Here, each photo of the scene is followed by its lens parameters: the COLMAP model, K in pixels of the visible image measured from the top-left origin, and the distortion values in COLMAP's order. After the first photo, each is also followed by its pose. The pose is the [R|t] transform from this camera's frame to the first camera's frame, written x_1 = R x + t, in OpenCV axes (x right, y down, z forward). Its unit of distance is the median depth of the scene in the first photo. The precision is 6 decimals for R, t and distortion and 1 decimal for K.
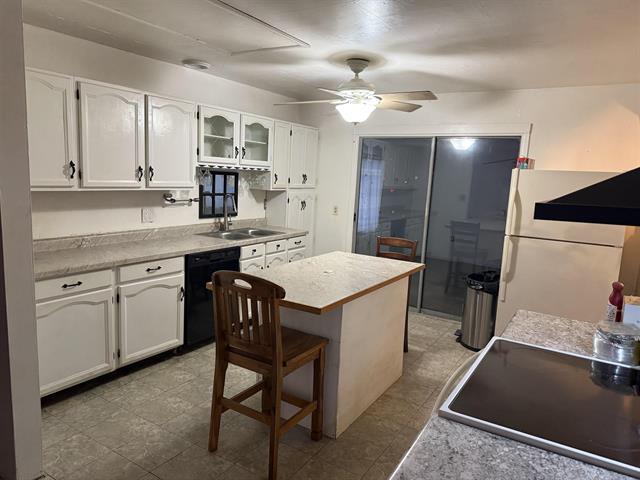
lens RADIAL K [[445.8, 0, 320.2], [0, 445.8, 241.4], [0, 0, 1]] dist [-0.003450, -0.004732]
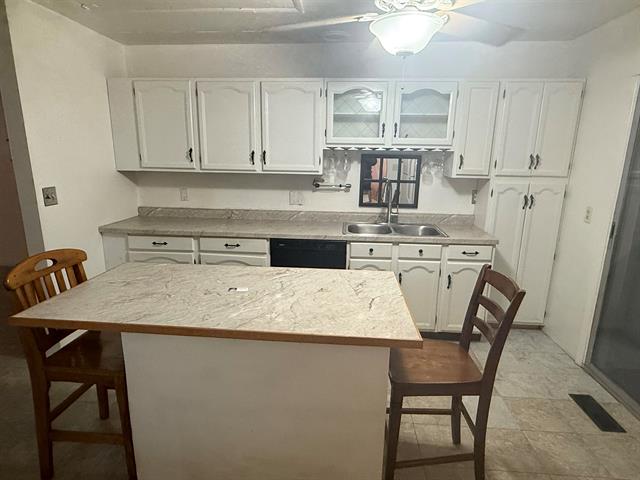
lens RADIAL K [[373.5, 0, 318.6], [0, 373.5, 238.3], [0, 0, 1]] dist [0.003122, -0.001458]
pose [[0.455227, 0.155388, -0.876711, 0.424570], [-0.124999, 0.986055, 0.109864, -0.066488], [0.881557, 0.059575, 0.468303, 0.619663]]
